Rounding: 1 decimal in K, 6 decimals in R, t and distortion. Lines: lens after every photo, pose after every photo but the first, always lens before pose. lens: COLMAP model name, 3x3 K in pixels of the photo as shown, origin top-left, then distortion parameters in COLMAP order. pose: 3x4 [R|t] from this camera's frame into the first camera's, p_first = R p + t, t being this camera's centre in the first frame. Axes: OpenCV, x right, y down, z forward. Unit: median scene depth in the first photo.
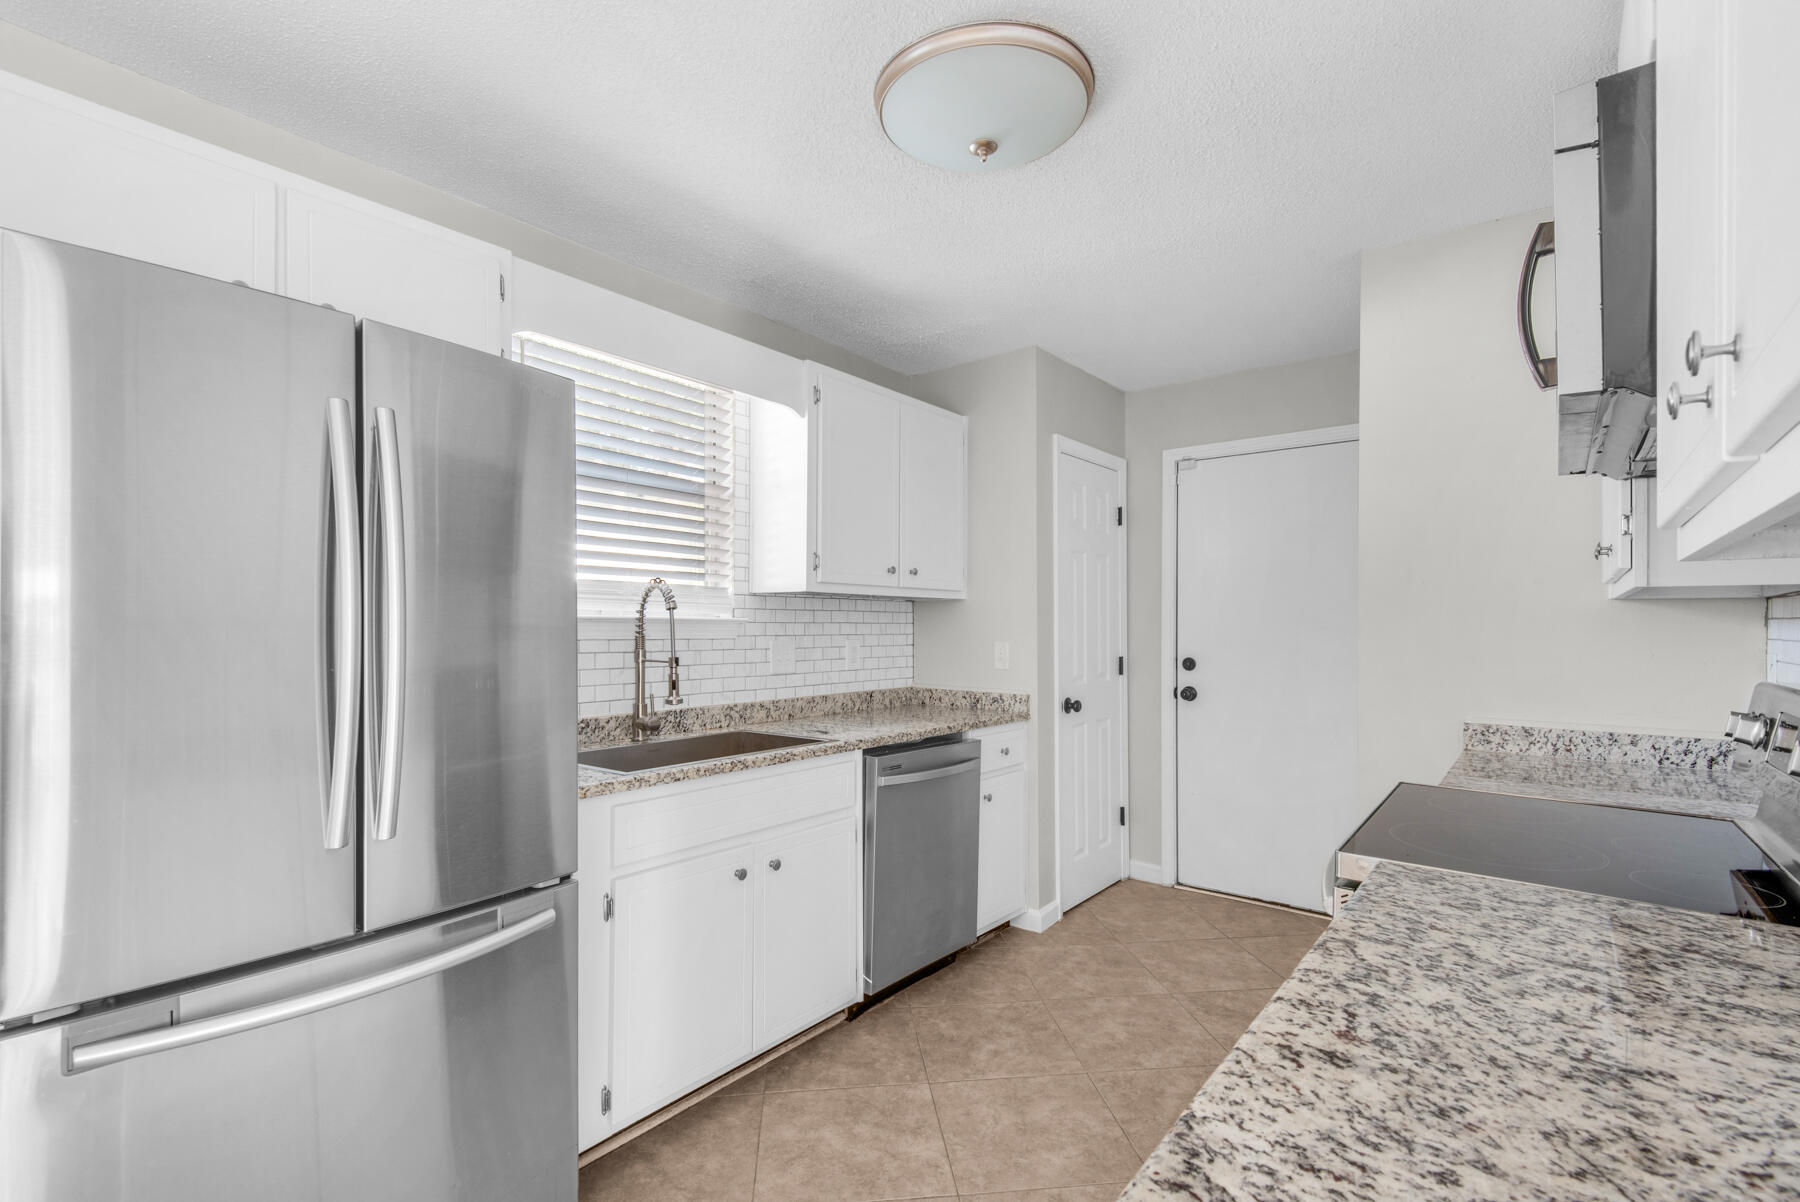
lens RADIAL K [[823.2, 0, 901.0], [0, 823.2, 626.2], [0, 0, 1]] dist [0.010927, -0.001118]
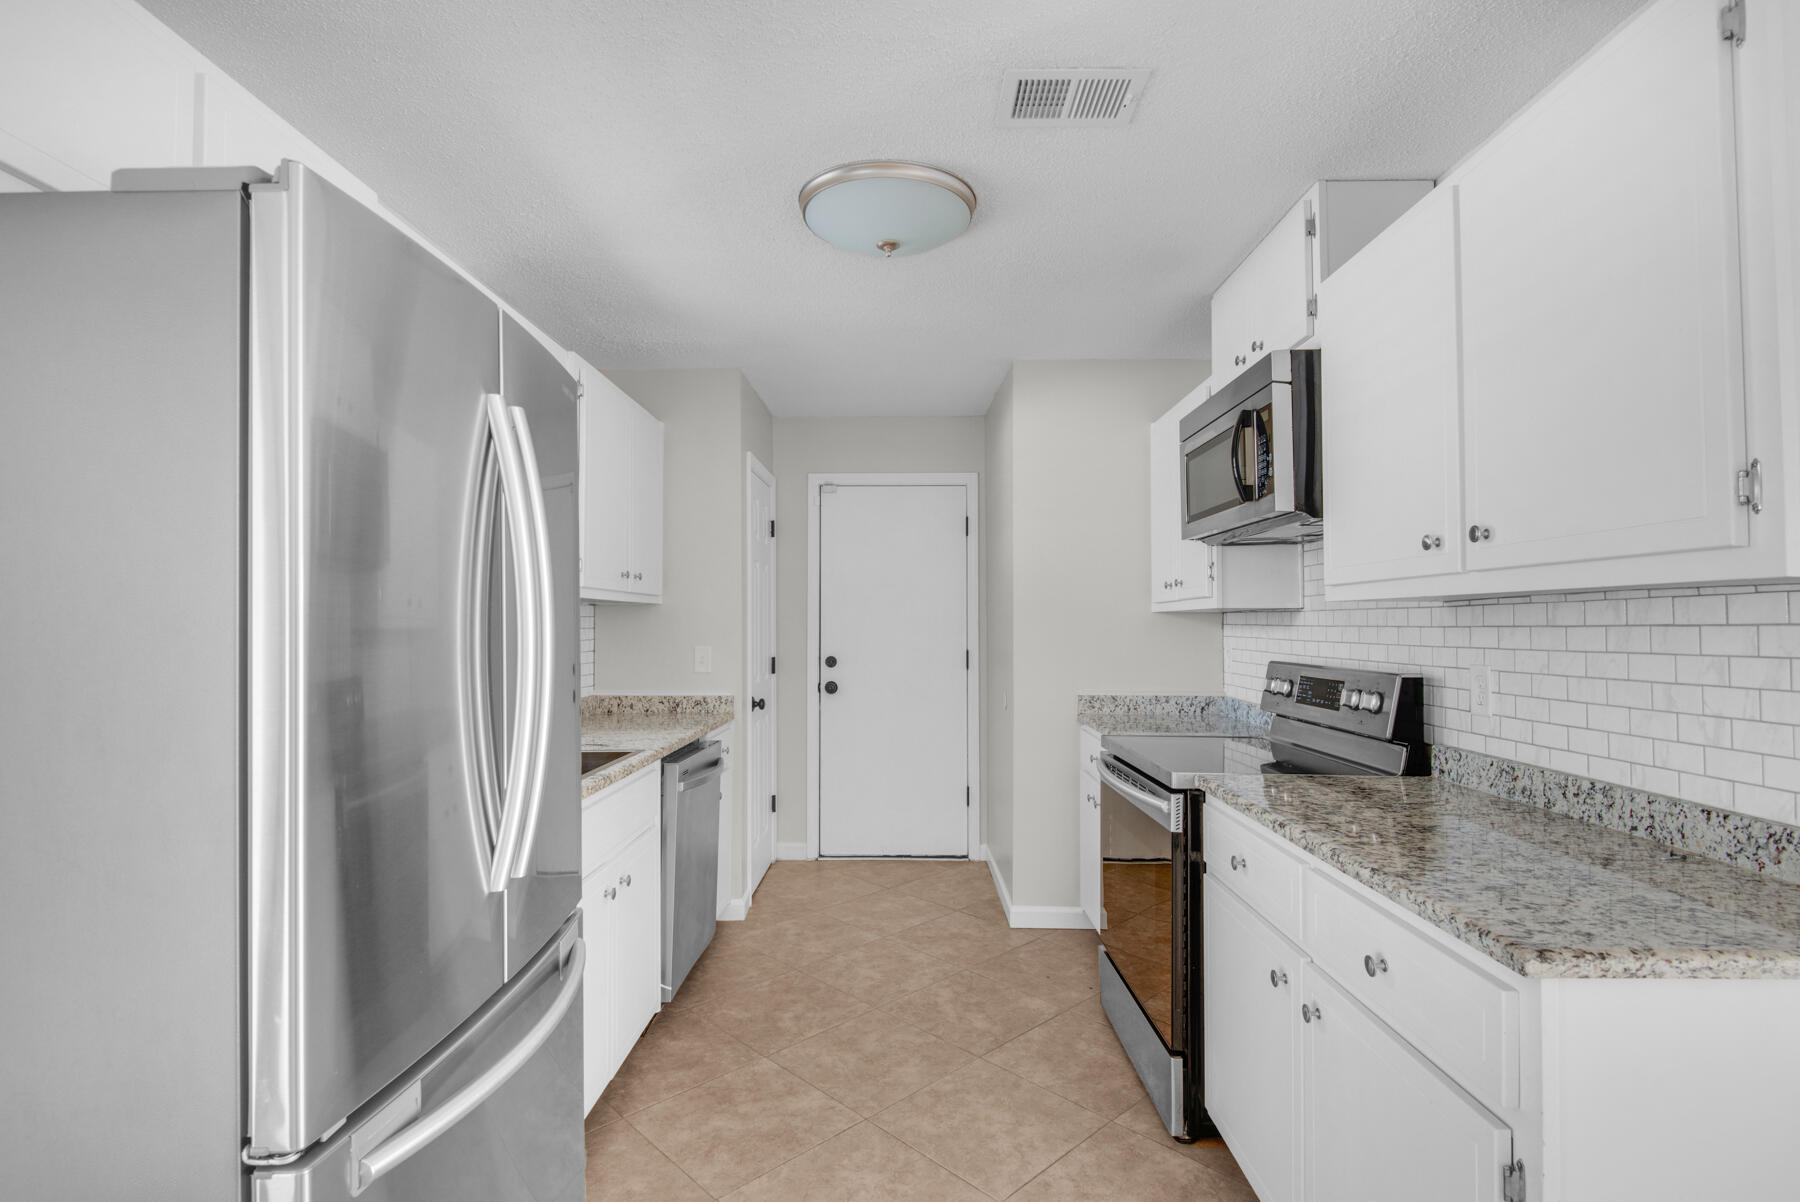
lens RADIAL K [[862.4, 0, 899.4], [0, 862.4, 610.2], [0, 0, 1]] dist [0.001352, 0.000122]
pose [[0.789405, 0.003693, 0.613861, -0.371518], [0.005145, 0.999907, -0.012633, -0.011952], [-0.613851, 0.013131, 0.789313, -0.005951]]
